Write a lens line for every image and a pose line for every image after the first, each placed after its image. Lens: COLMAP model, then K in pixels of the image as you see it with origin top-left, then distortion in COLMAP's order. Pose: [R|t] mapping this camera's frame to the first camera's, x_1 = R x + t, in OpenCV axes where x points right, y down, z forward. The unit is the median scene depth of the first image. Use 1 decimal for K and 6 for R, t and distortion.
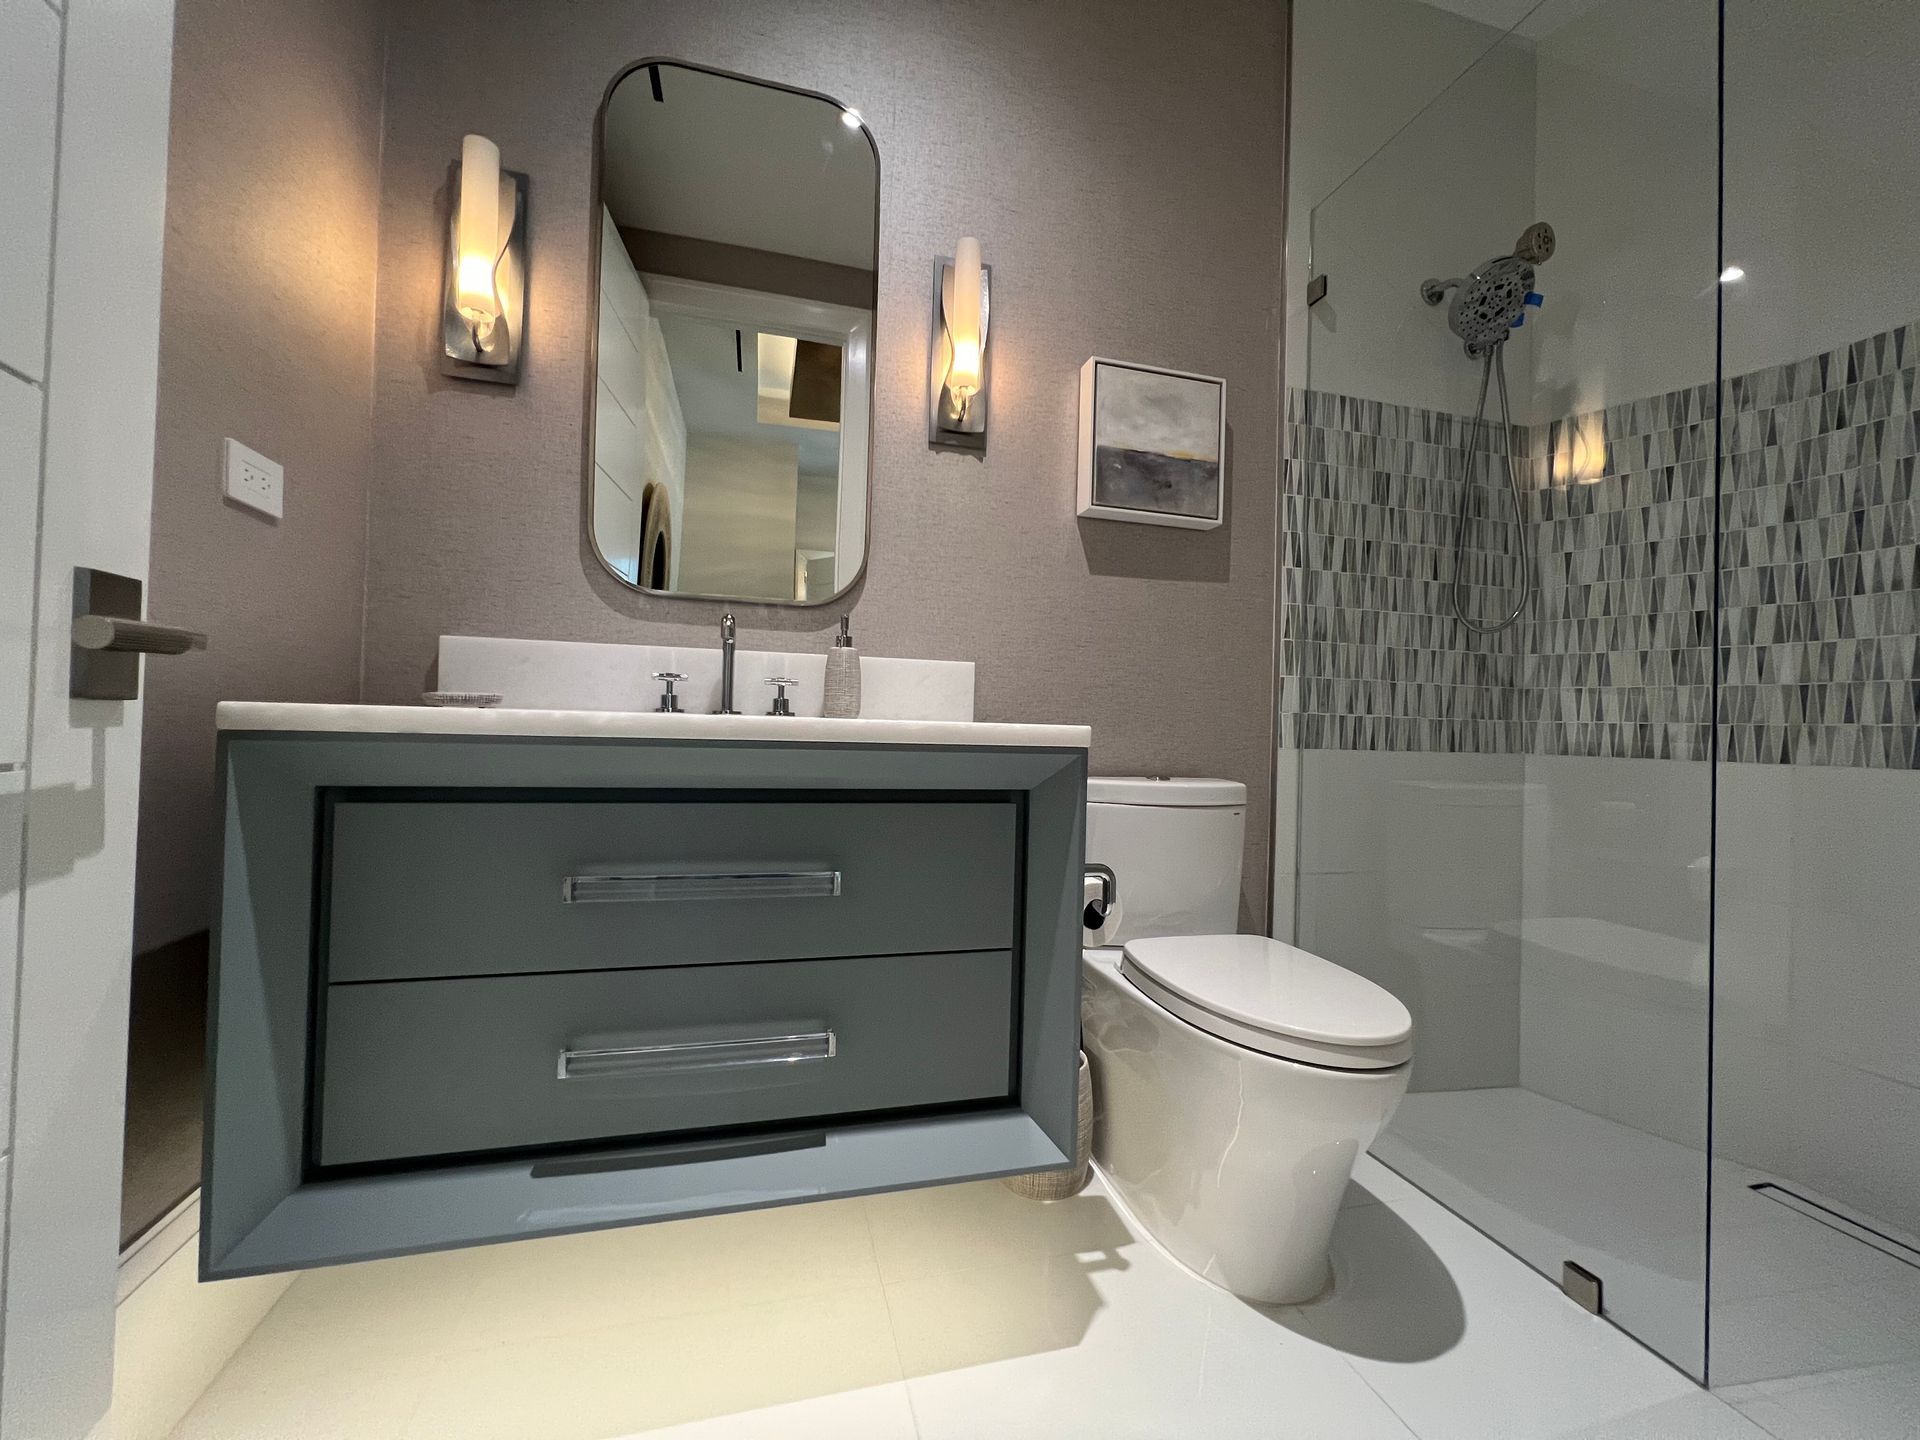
lens RADIAL K [[760.7, 0, 959.3], [0, 760.7, 717.0], [0, 0, 1]] dist [-0.004598, 0.000212]
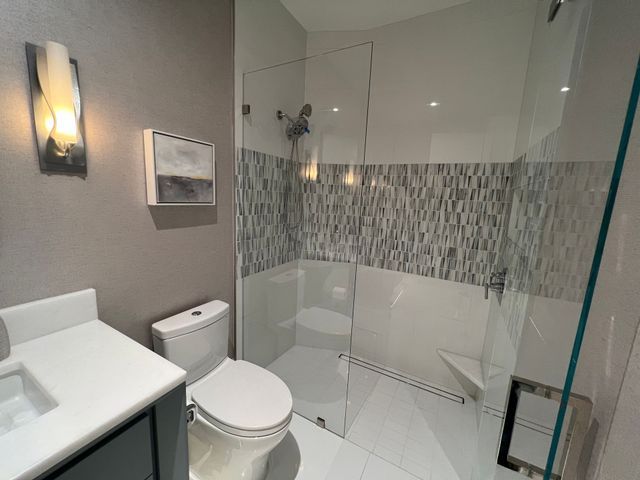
lens RADIAL K [[253.6, 0, 318.6], [0, 253.6, 239.3], [0, 0, 1]] dist [-0.004598, 0.000212]
pose [[0.694444, -0.111914, 0.710790, -0.023745], [-0.038361, 0.980667, 0.191885, -0.300126], [-0.718523, -0.160520, 0.676725, 0.159061]]
